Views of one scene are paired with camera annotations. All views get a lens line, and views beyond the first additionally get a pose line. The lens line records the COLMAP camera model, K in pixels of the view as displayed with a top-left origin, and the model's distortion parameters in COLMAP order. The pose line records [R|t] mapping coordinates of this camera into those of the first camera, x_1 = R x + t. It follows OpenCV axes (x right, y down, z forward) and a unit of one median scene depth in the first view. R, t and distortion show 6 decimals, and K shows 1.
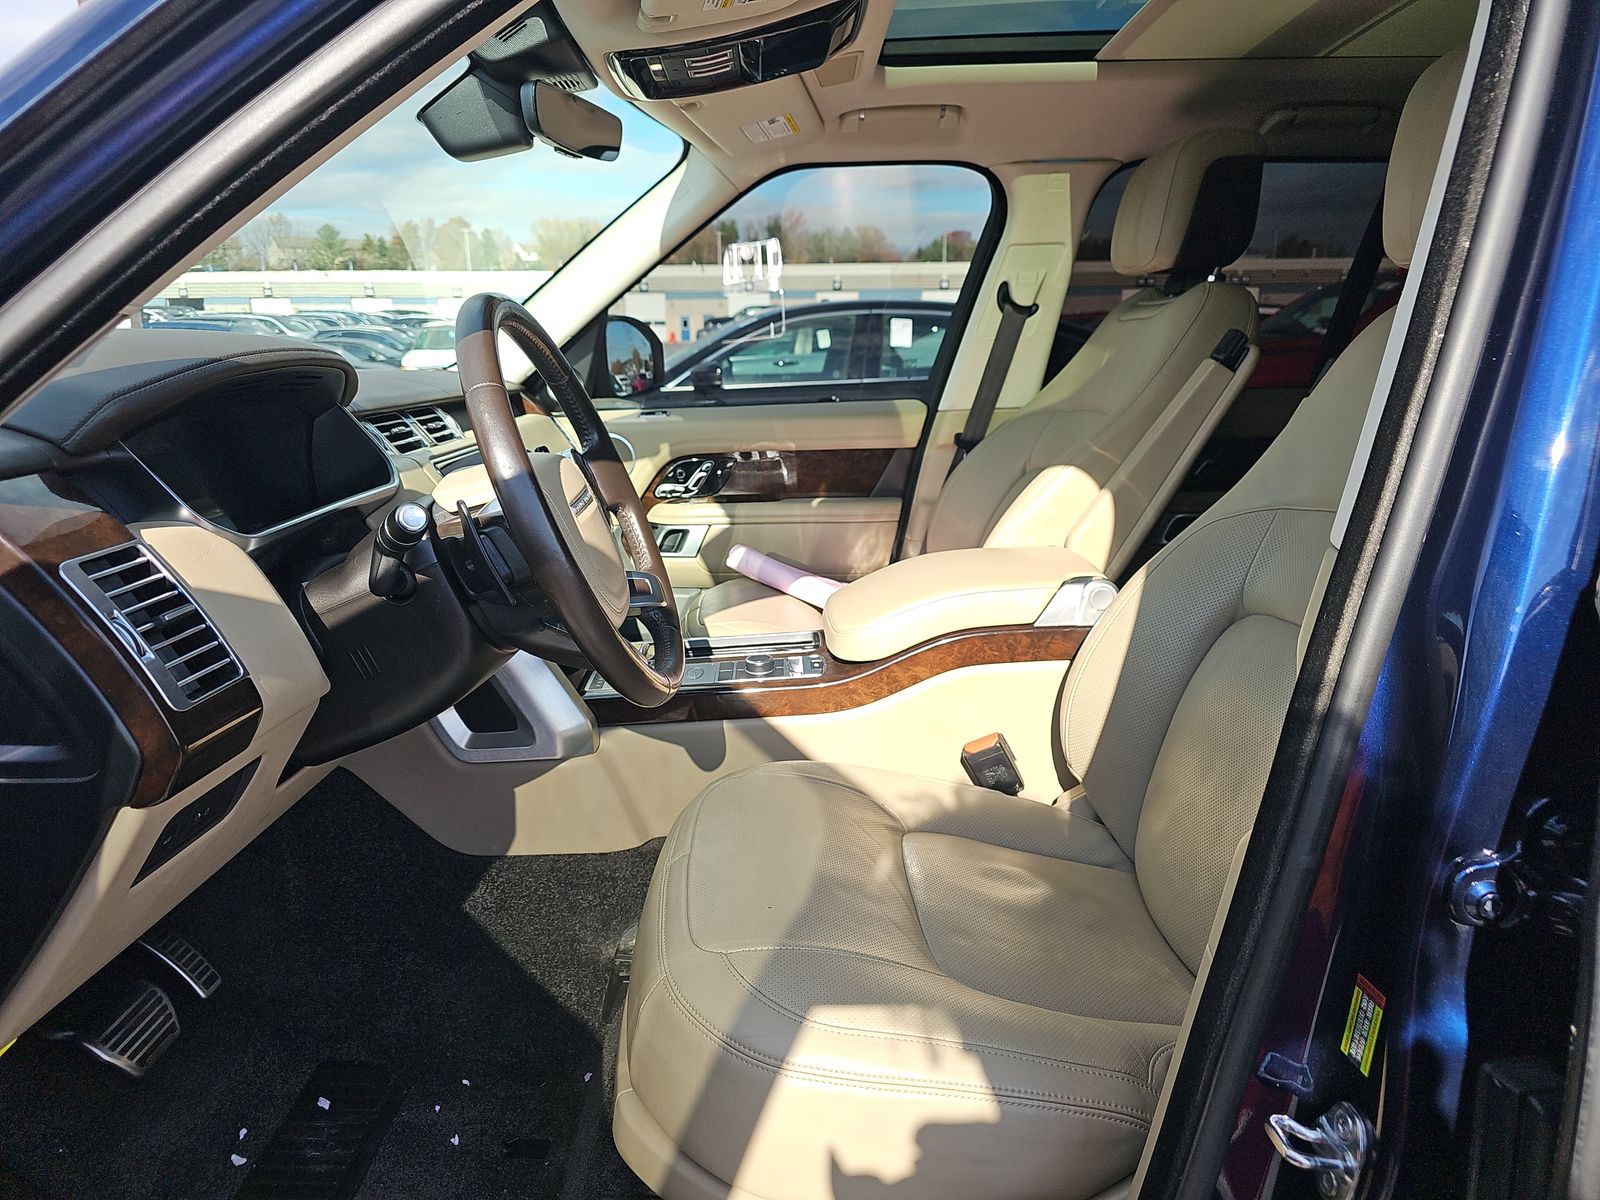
lens RADIAL K [[1089.2, 0, 768.5], [0, 1089.2, 600.2], [0, 0, 1]] dist [0.090038, -0.118193]
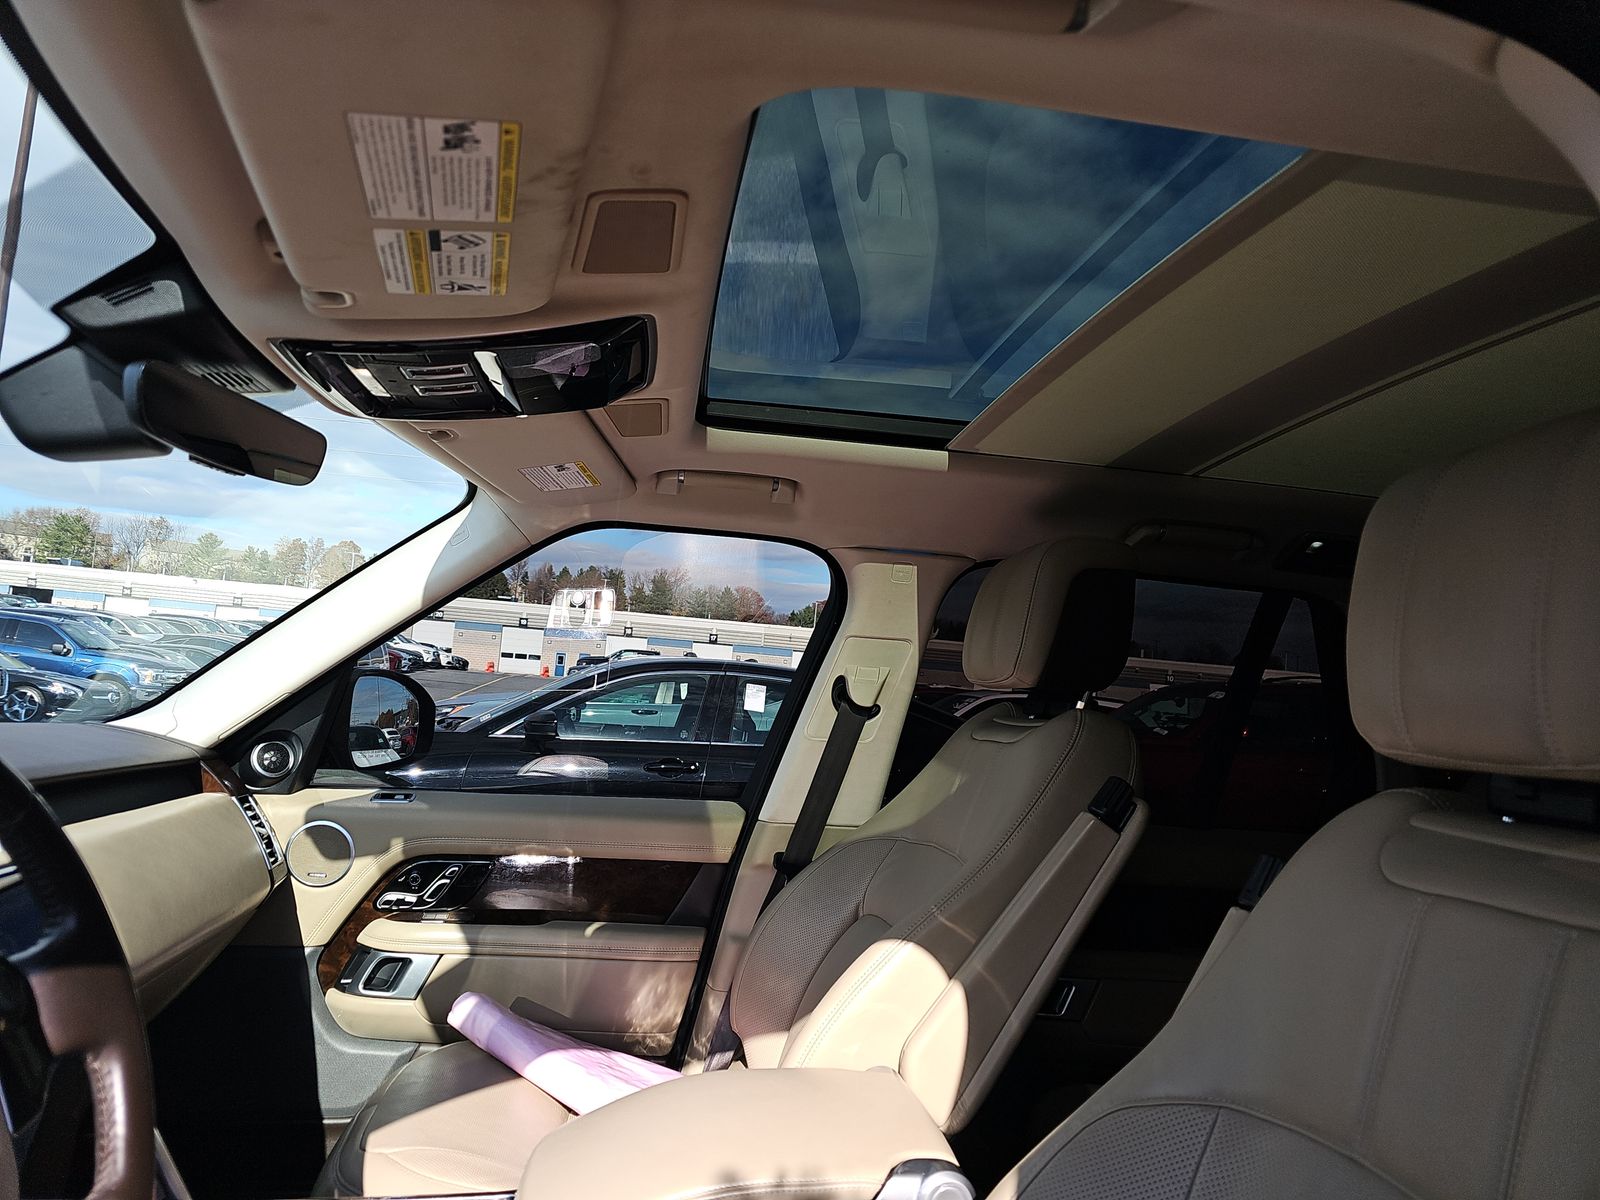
lens RADIAL K [[1089.2, 0, 768.5], [0, 1089.2, 600.2], [0, 0, 1]] dist [0.090038, -0.118193]
pose [[0.989056, 0.100988, 0.107561, 0.061355], [-0.062848, 0.947960, -0.312125, -0.077763], [-0.133485, 0.301950, 0.943932, 0.193240]]
